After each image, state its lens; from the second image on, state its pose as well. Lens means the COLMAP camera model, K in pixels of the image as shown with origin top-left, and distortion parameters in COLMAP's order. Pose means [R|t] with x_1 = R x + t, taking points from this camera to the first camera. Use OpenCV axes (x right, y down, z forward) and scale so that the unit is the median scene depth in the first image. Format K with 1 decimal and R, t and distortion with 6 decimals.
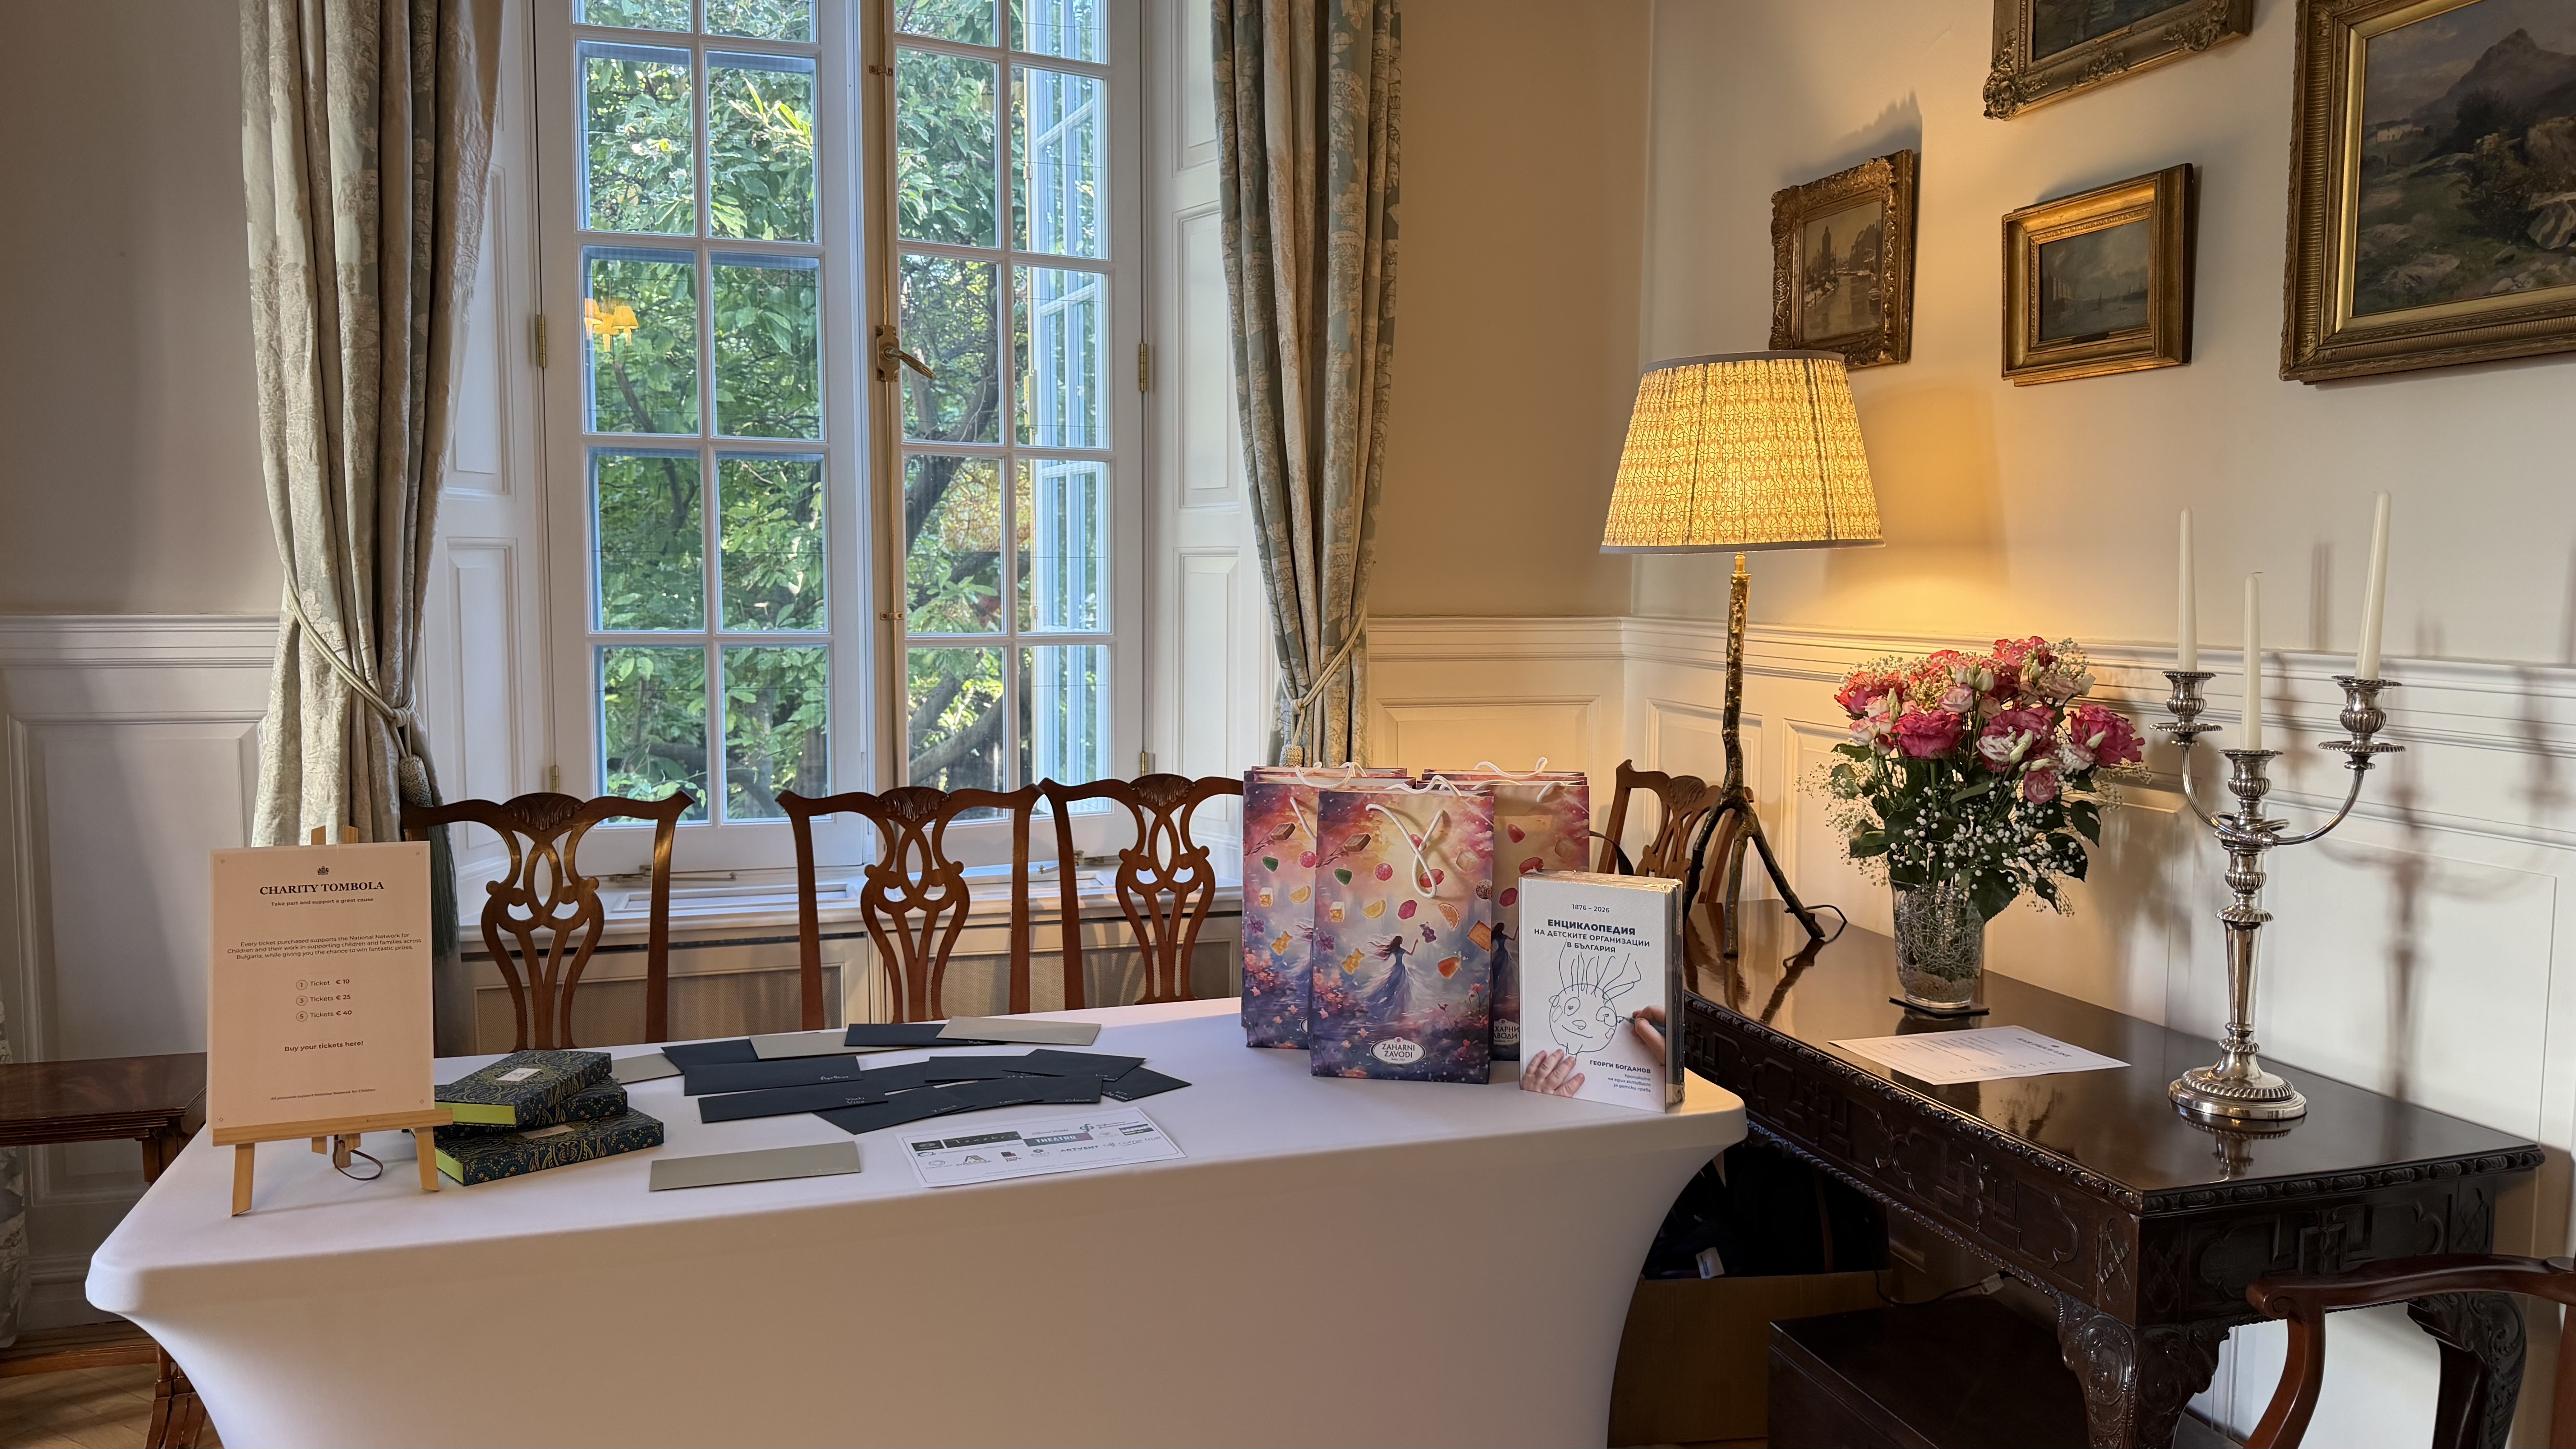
lens RADIAL K [[1836.7, 0, 1288.0], [0, 1836.7, 716.2], [0, 0, 1]] dist [0.006219, -0.040251]
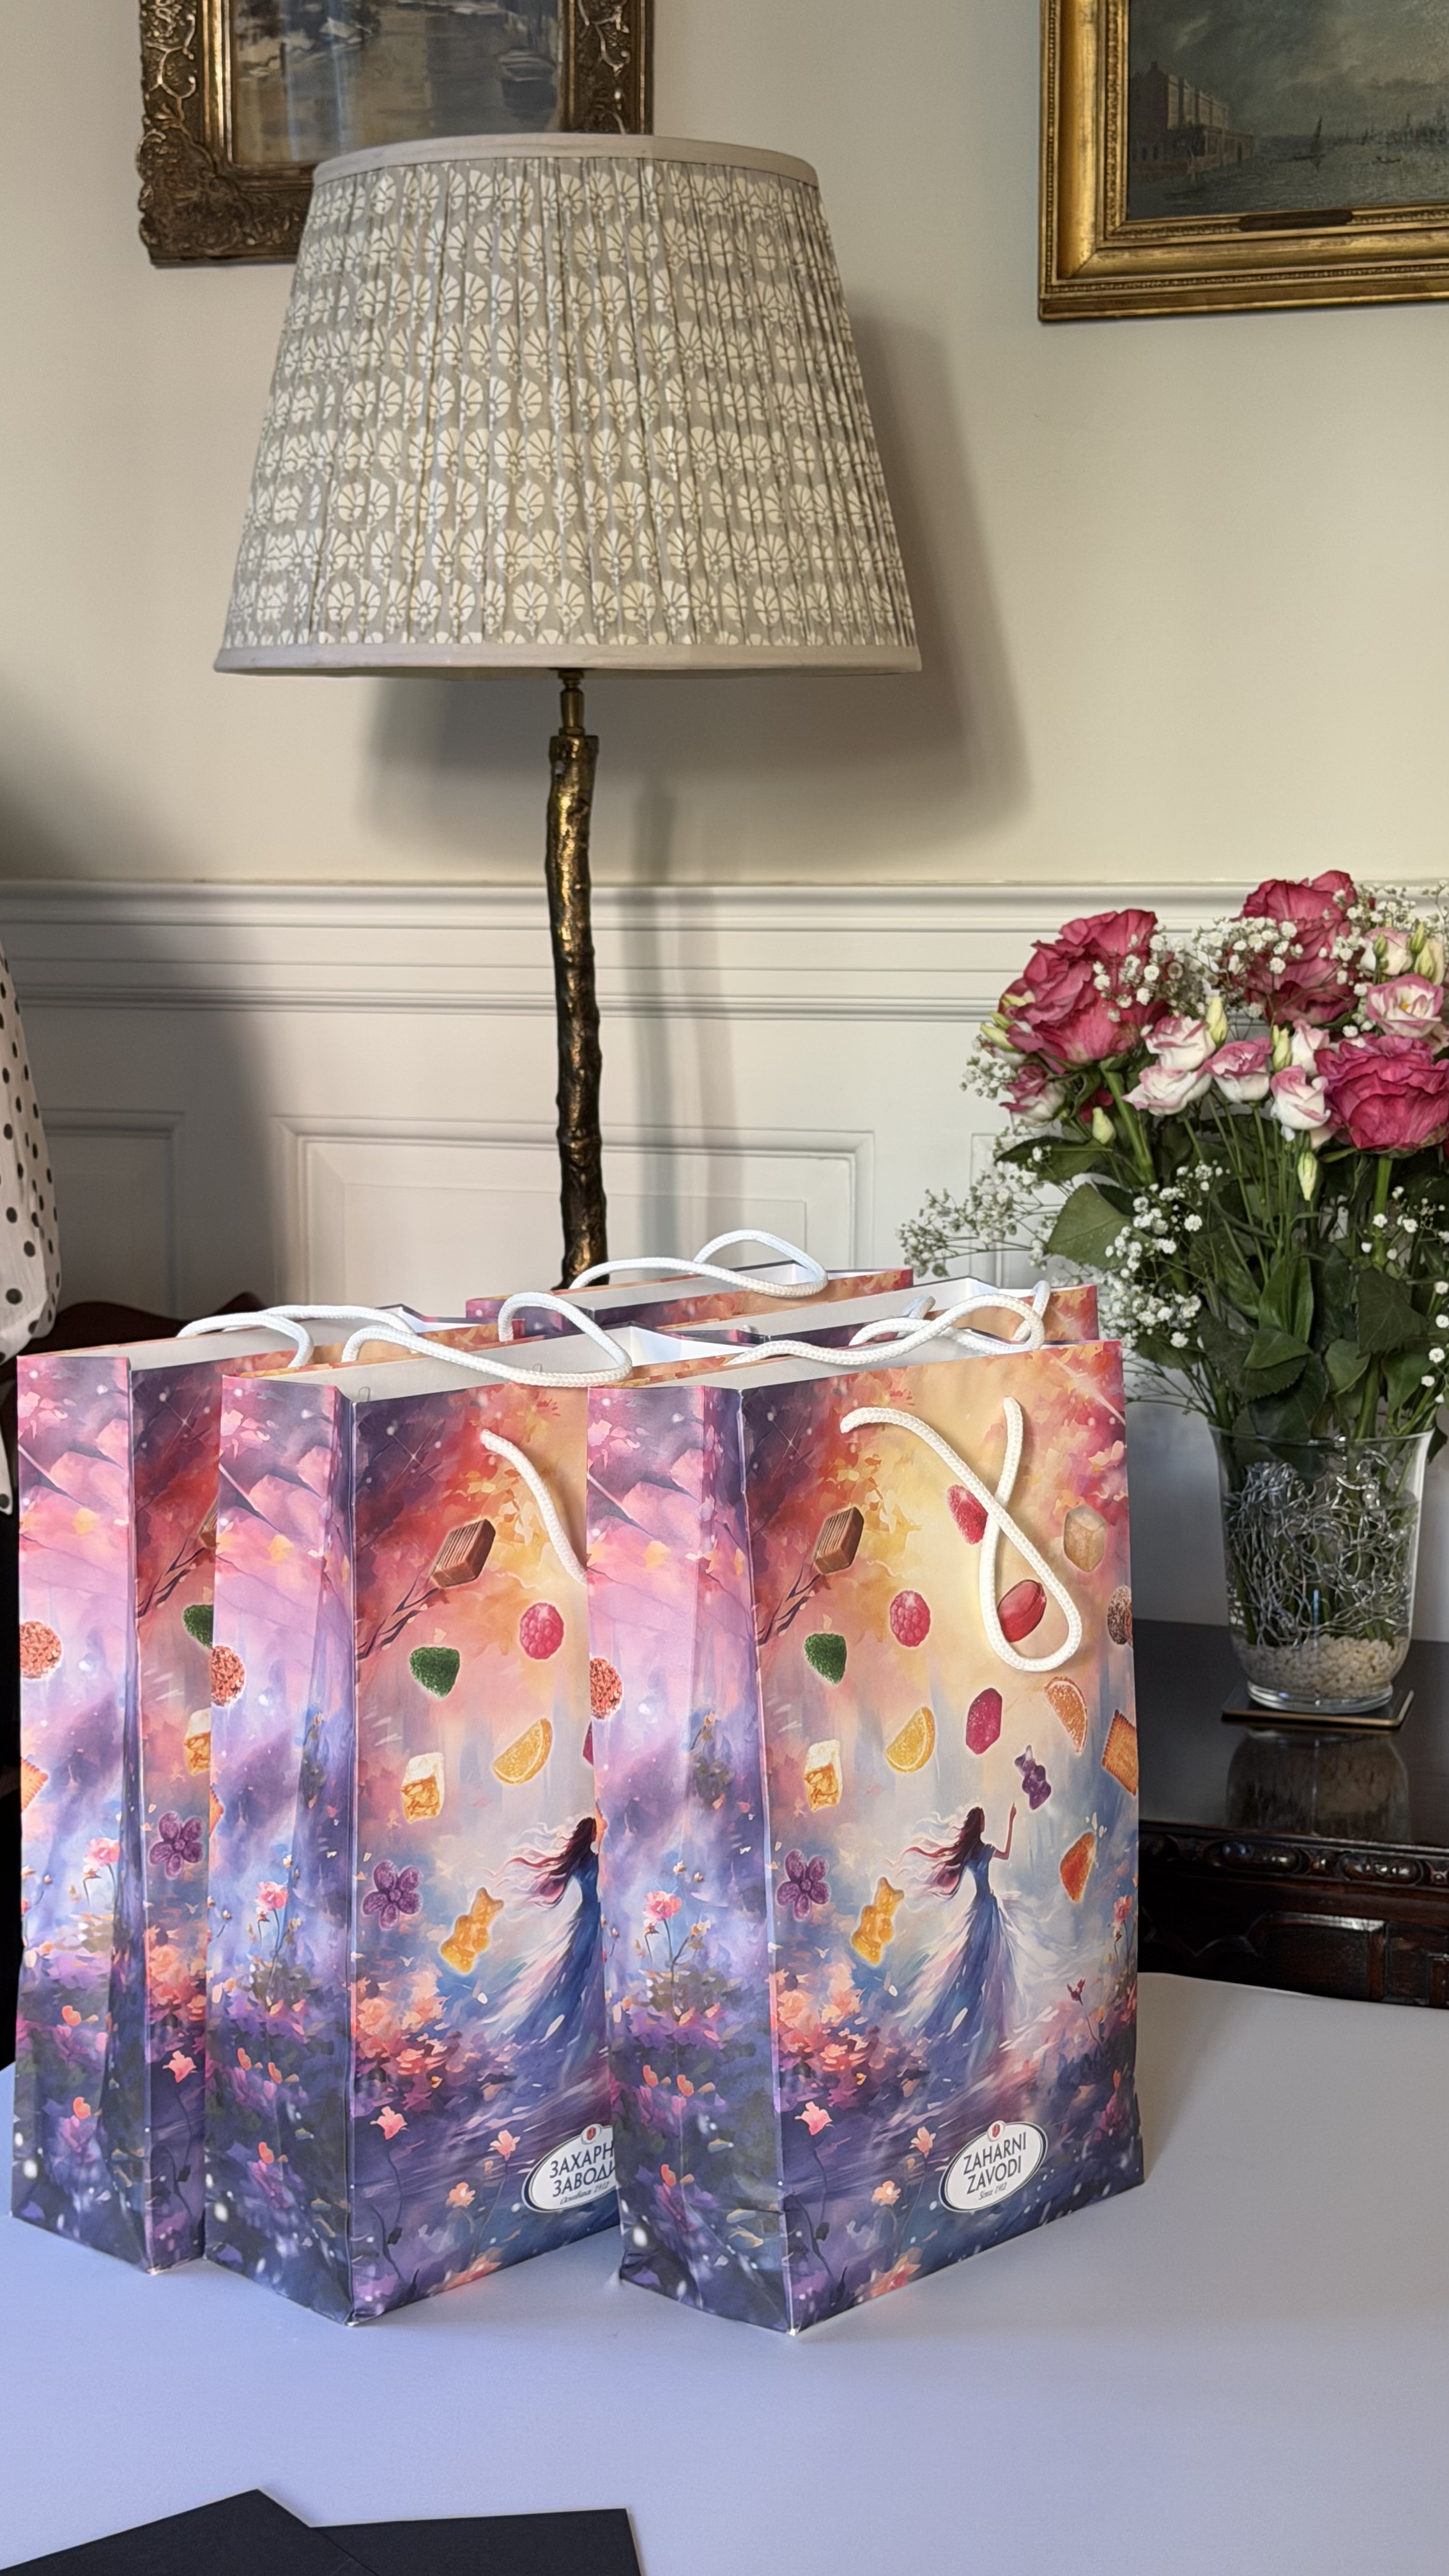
lens RADIAL K [[3573.8, 0, 725.0], [0, 3573.8, 1292.6], [0, 0, 1]] dist [0.036124, 0.000000]
pose [[0.580659, -0.102018, 0.807730, -0.451778], [0.067551, 0.994734, 0.077076, -0.019610], [-0.811339, 0.009808, 0.584493, 0.668565]]
